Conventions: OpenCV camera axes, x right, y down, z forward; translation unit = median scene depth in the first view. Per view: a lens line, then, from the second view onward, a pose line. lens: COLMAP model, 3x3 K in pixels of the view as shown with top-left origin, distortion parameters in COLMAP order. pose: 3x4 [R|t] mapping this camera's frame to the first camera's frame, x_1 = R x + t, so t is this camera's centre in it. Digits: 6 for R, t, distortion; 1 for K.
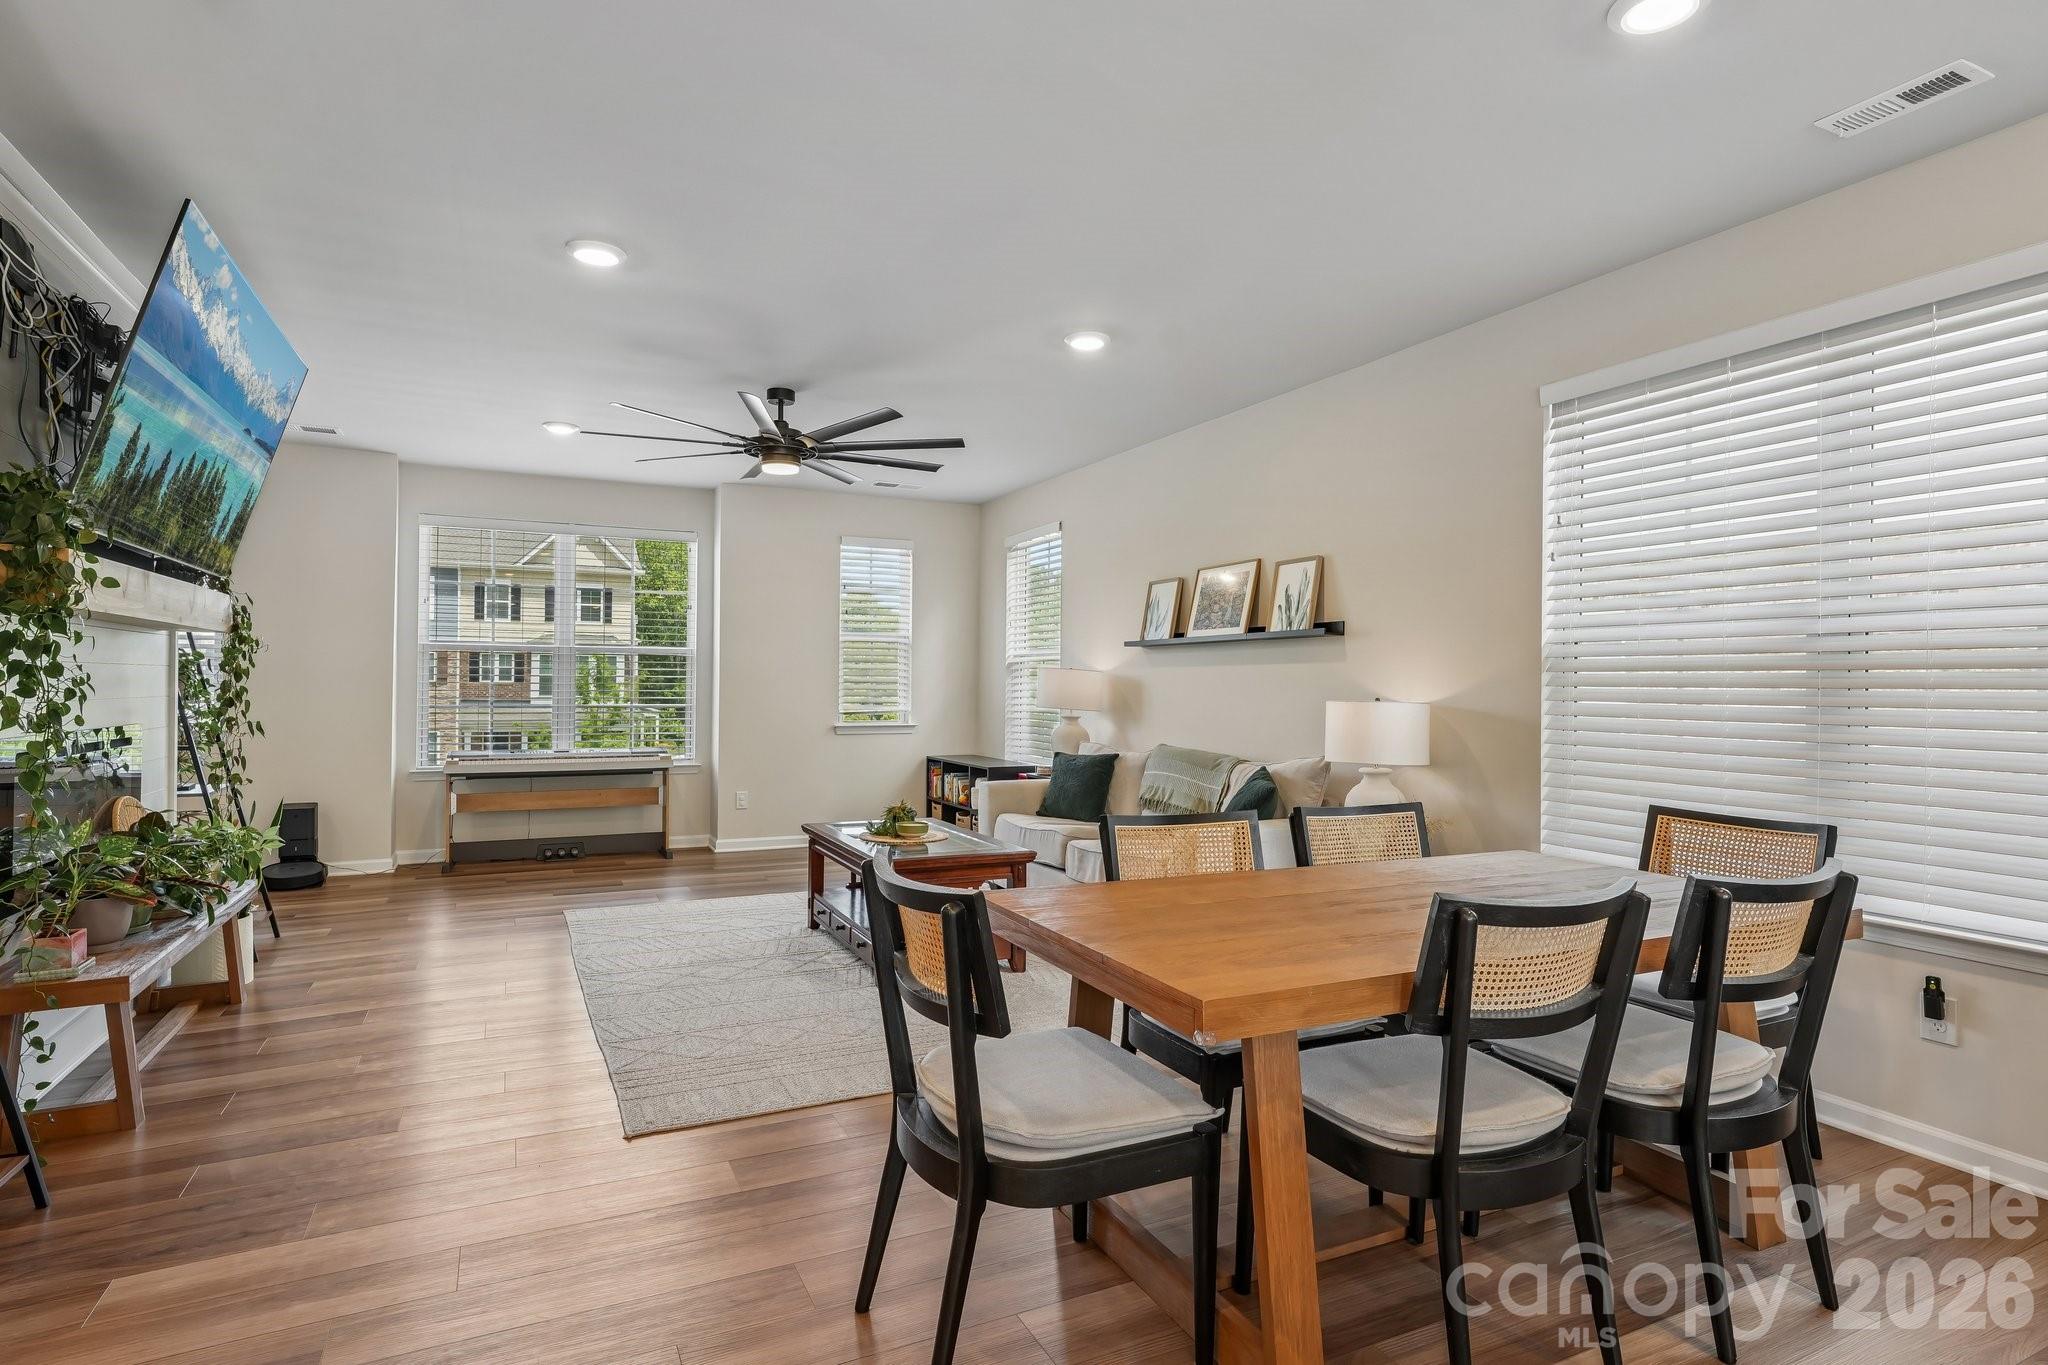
lens RADIAL K [[1038.0, 0, 1027.5], [0, 1038.0, 686.0], [0, 0, 1]] dist [-0.005096, -0.000834]
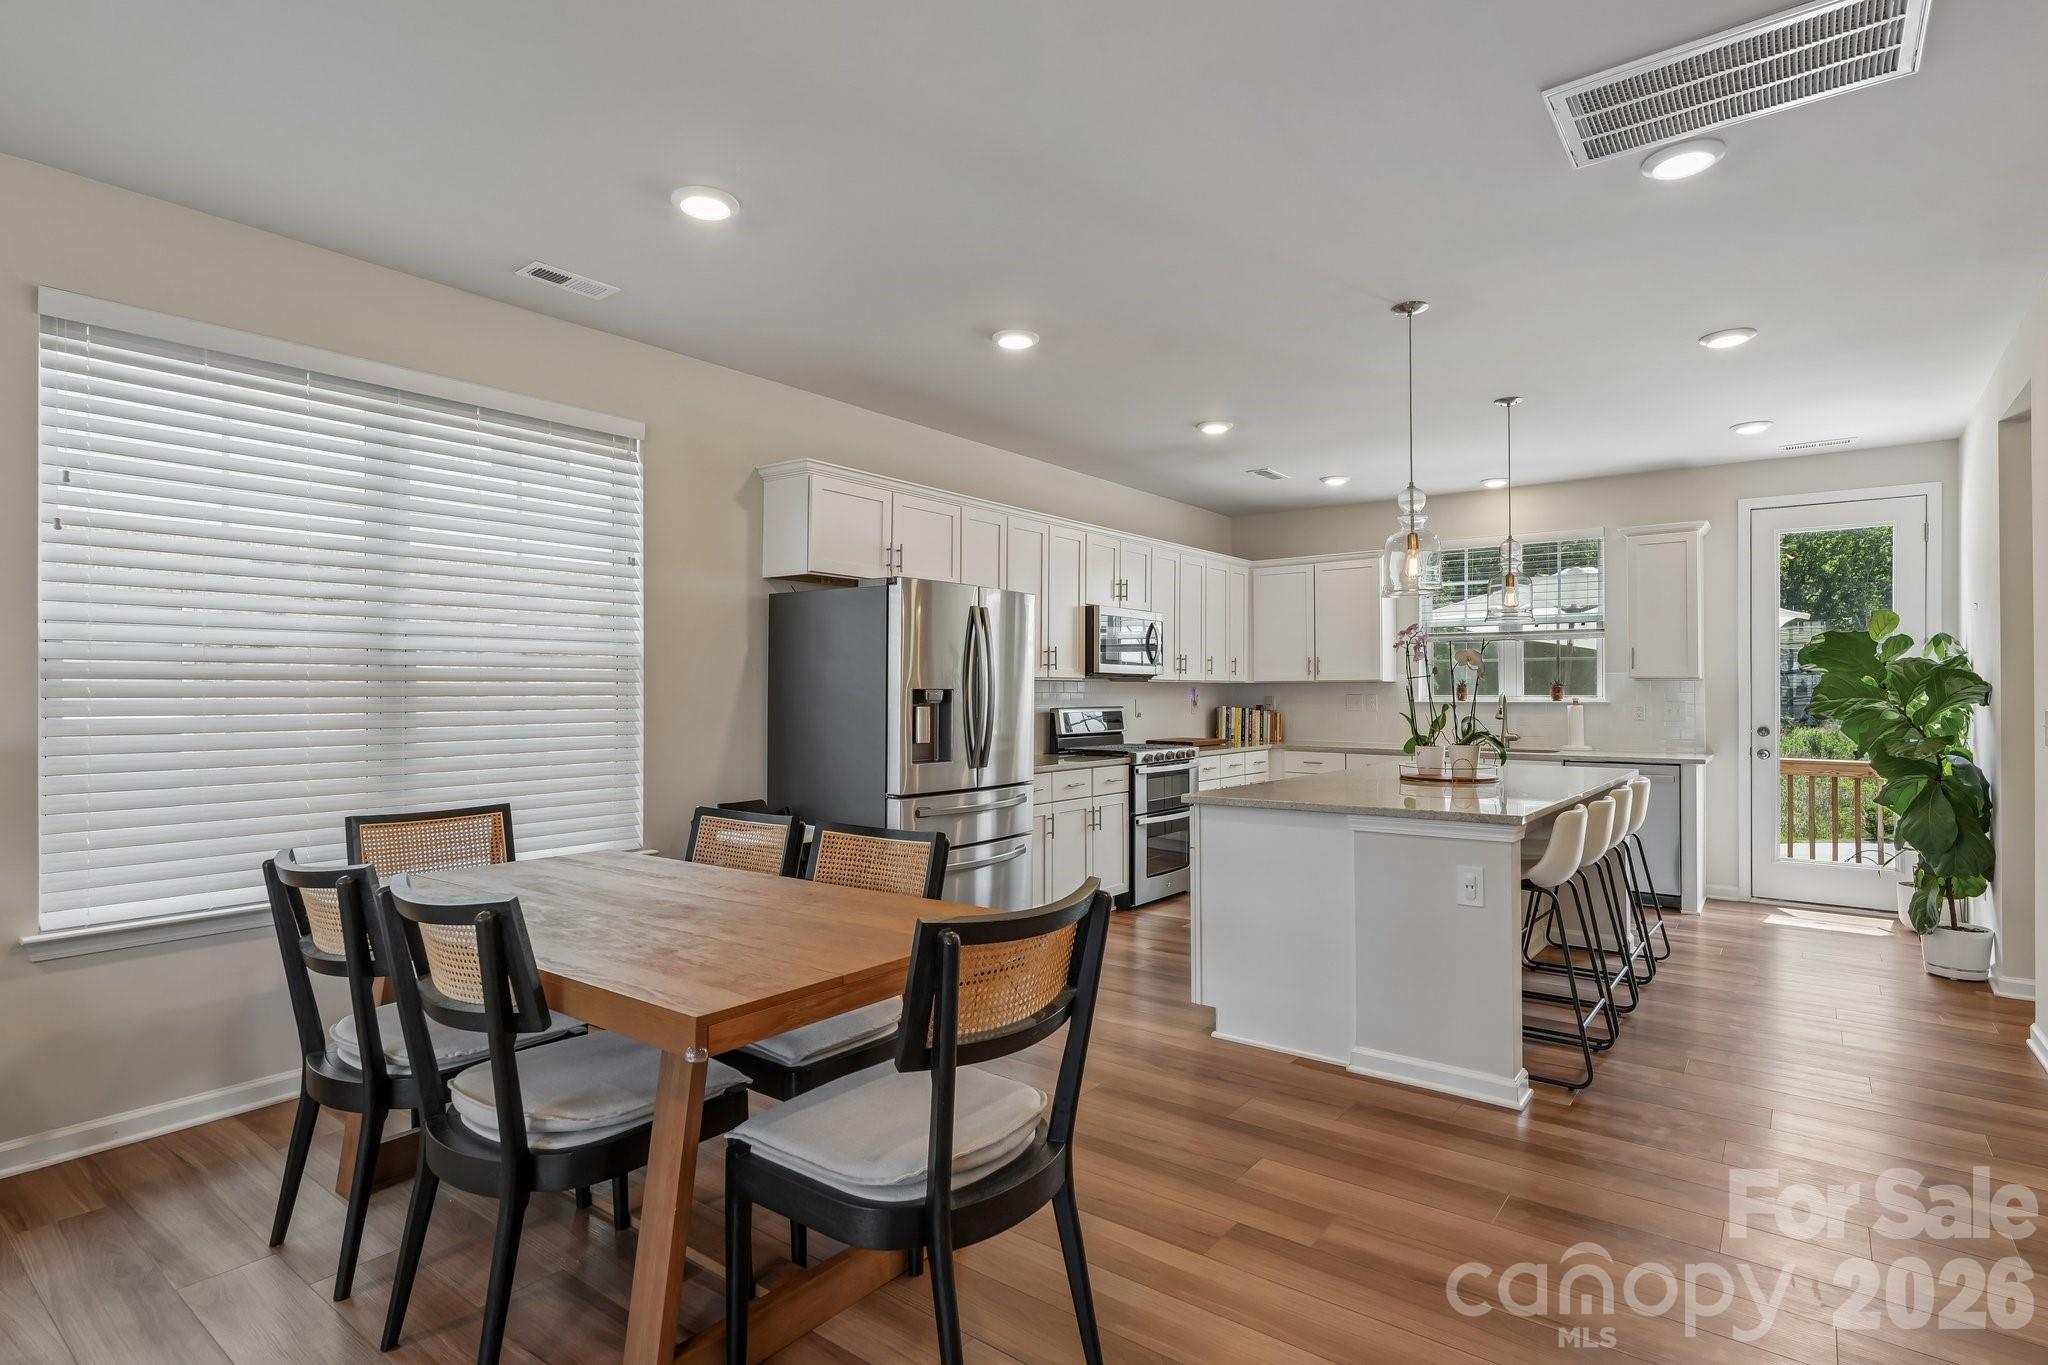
lens RADIAL K [[1038.0, 0, 1073.7], [0, 1038.0, 685.9], [0, 0, 1]] dist [-0.005096, -0.000834]
pose [[-0.477645, 0.000773, 0.878553, -0.353372], [0.002371, 0.999997, 0.000409, -0.004941], [-0.878550, 0.002278, -0.477645, 0.516888]]
